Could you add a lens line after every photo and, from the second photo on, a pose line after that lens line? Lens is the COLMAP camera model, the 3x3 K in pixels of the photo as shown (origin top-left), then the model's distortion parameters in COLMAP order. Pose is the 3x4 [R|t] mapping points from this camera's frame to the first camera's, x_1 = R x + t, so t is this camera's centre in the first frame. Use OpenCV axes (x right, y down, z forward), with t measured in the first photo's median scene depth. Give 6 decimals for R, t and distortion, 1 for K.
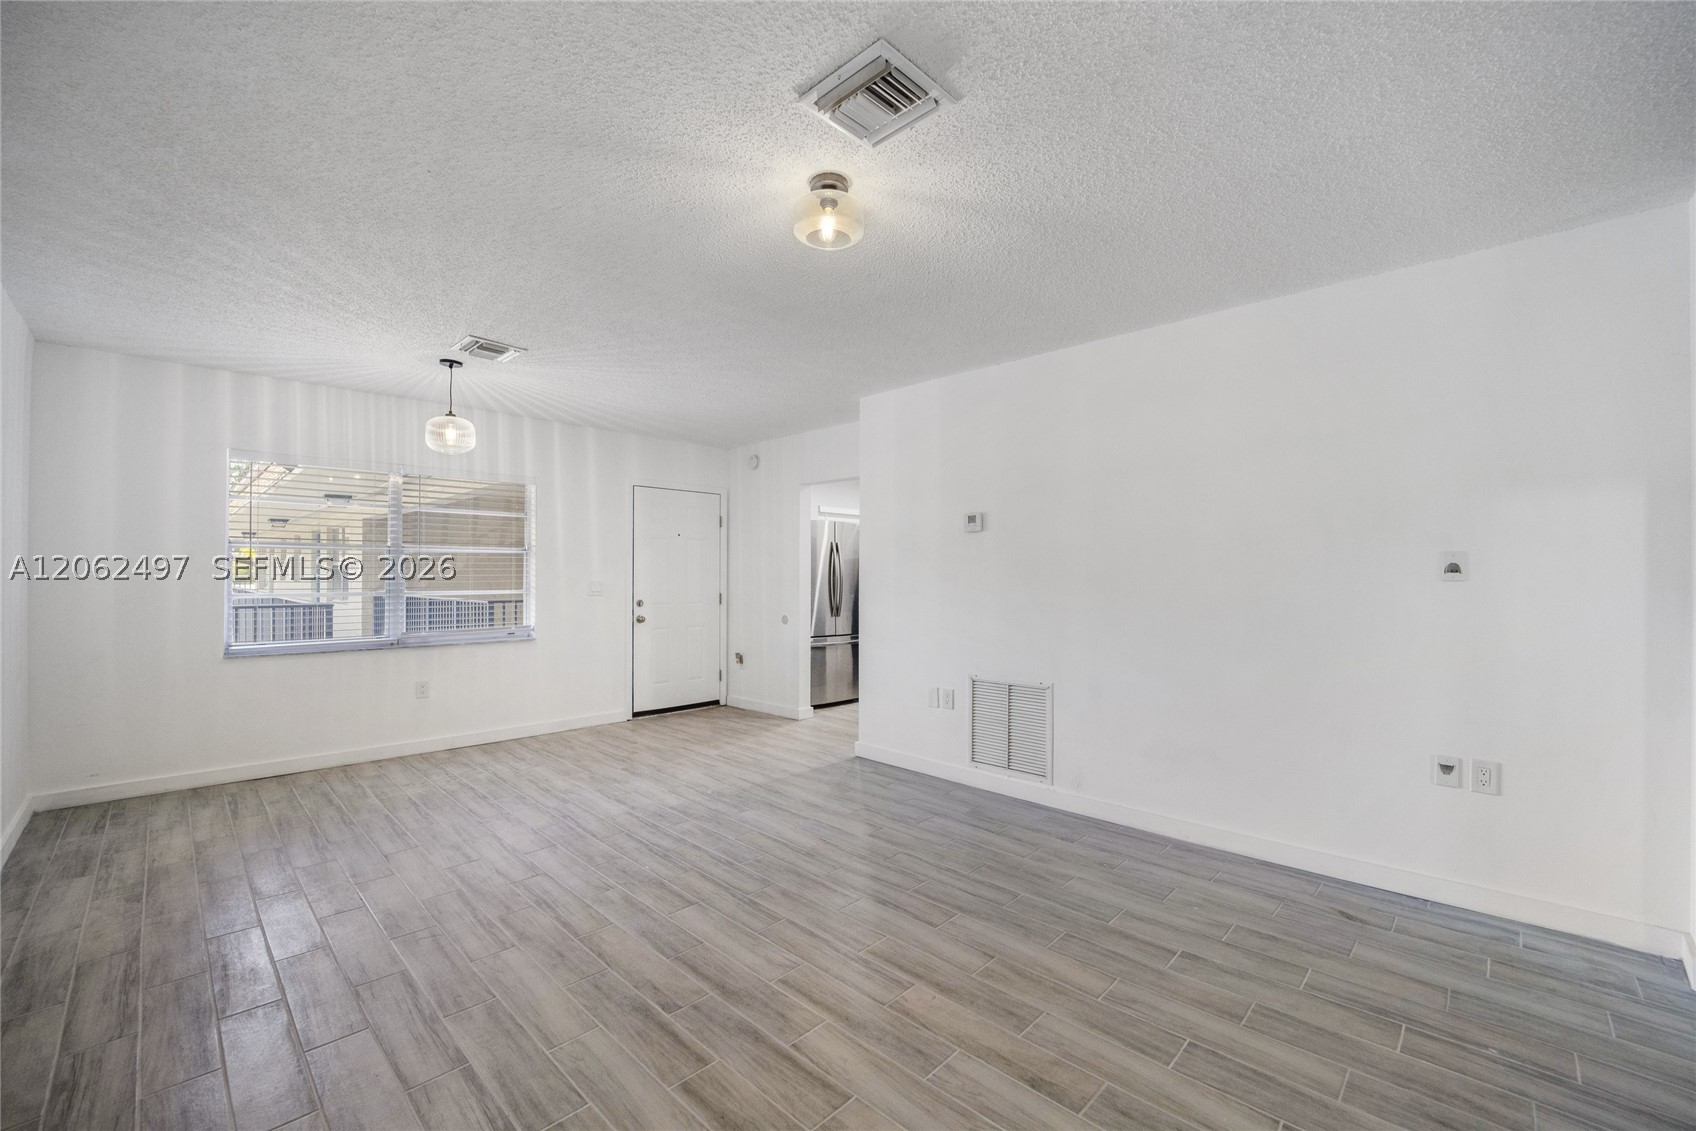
lens RADIAL K [[688.3, 0, 858.1], [0, 688.3, 578.0], [0, 0, 1]] dist [-0.019810, -0.000335]
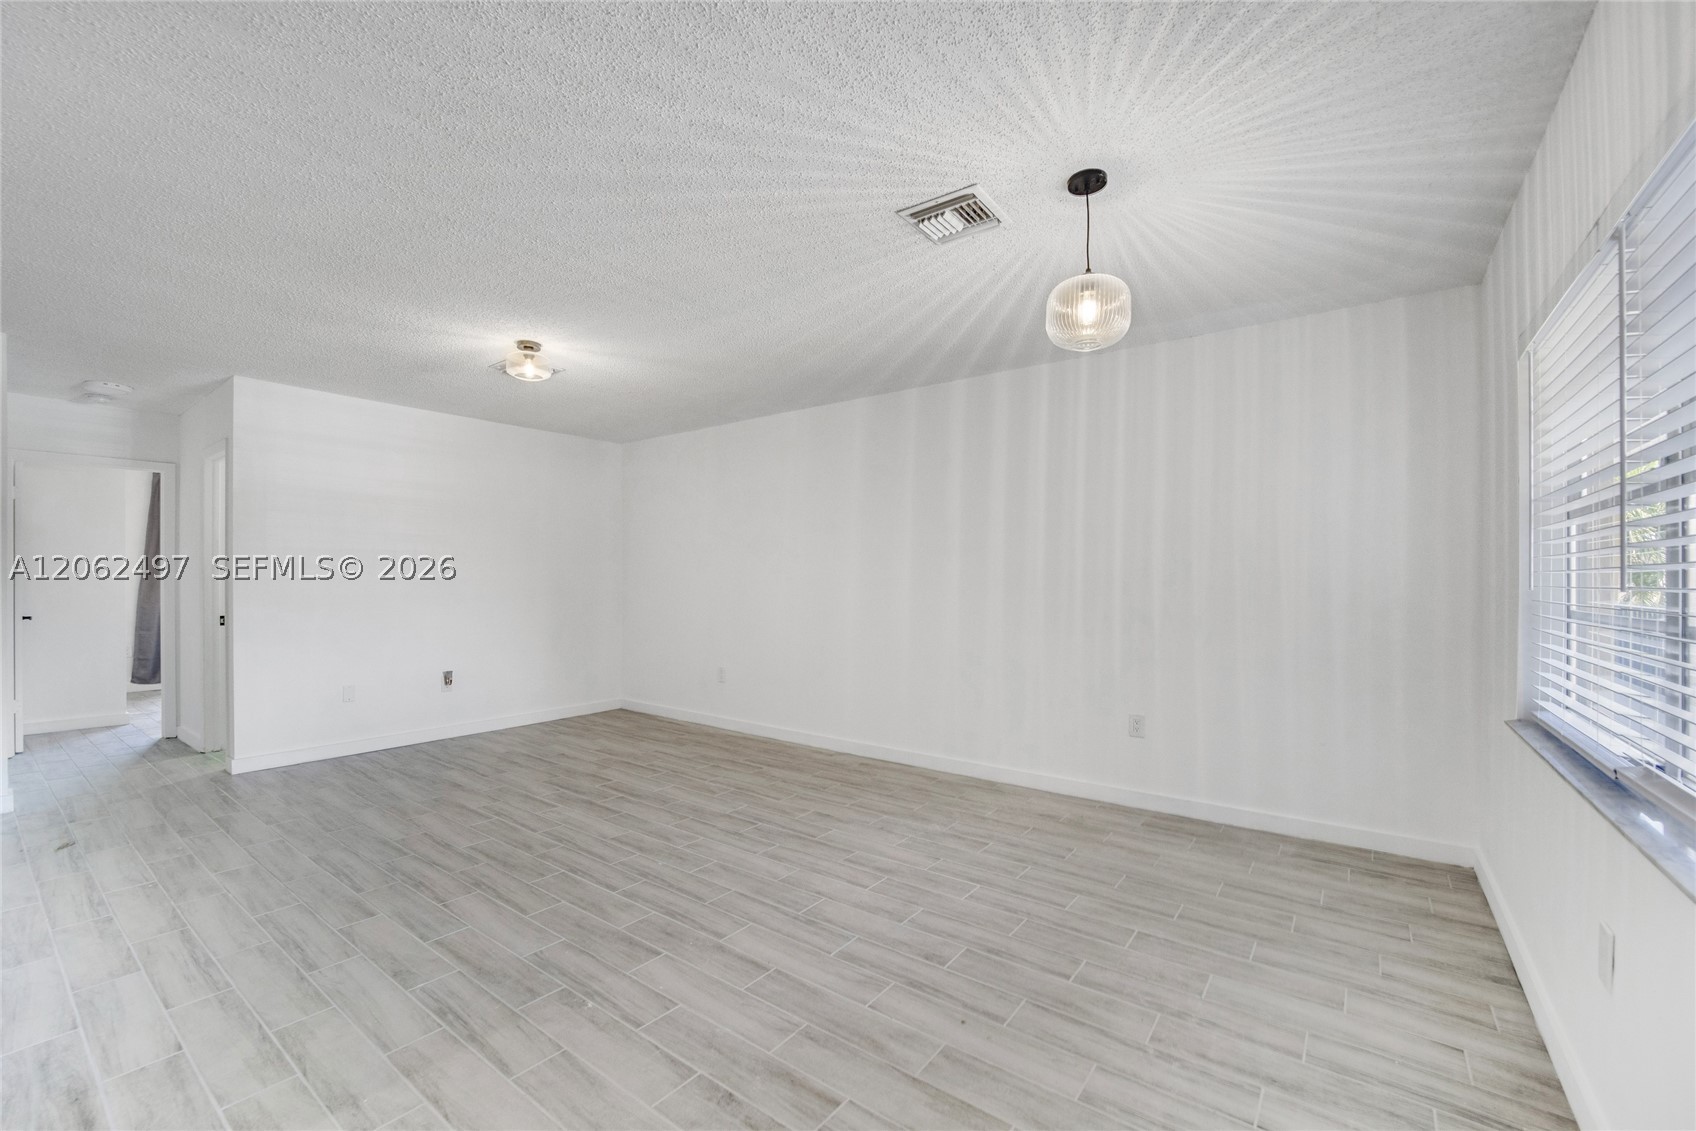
lens RADIAL K [[688.3, 0, 858.1], [0, 688.3, 578.0], [0, 0, 1]] dist [-0.019810, -0.000335]
pose [[-0.991049, -0.004420, -0.133424, -0.416363], [-0.004742, 0.999987, 0.002096, 0.002027], [0.133413, 0.002710, -0.991057, 1.839016]]
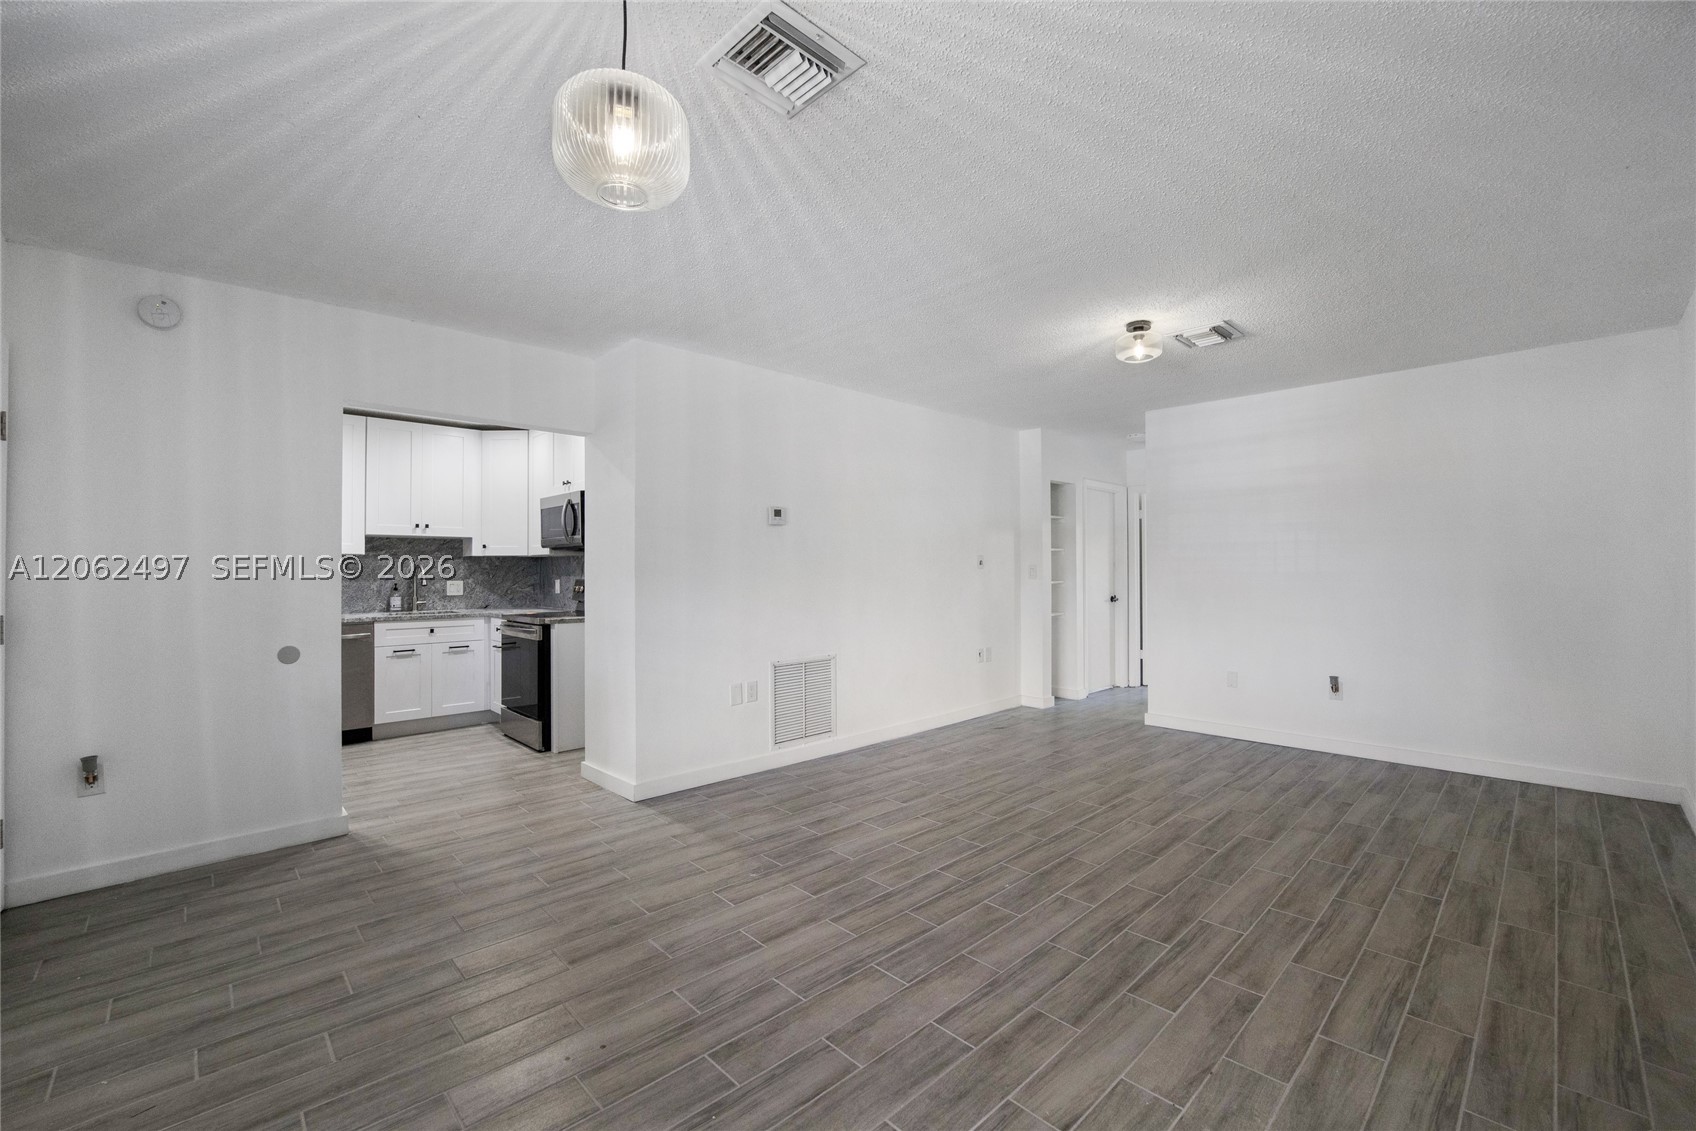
lens RADIAL K [[702.1, 0, 848.0], [0, 702.1, 565.5], [0, 0, 1]] dist [-0.020906, -0.000081]
pose [[0.039096, 0.004213, 0.999227, -1.126986], [0.008391, 0.999954, -0.004544, 0.000656], [-0.999200, 0.008562, 0.039059, 1.061376]]
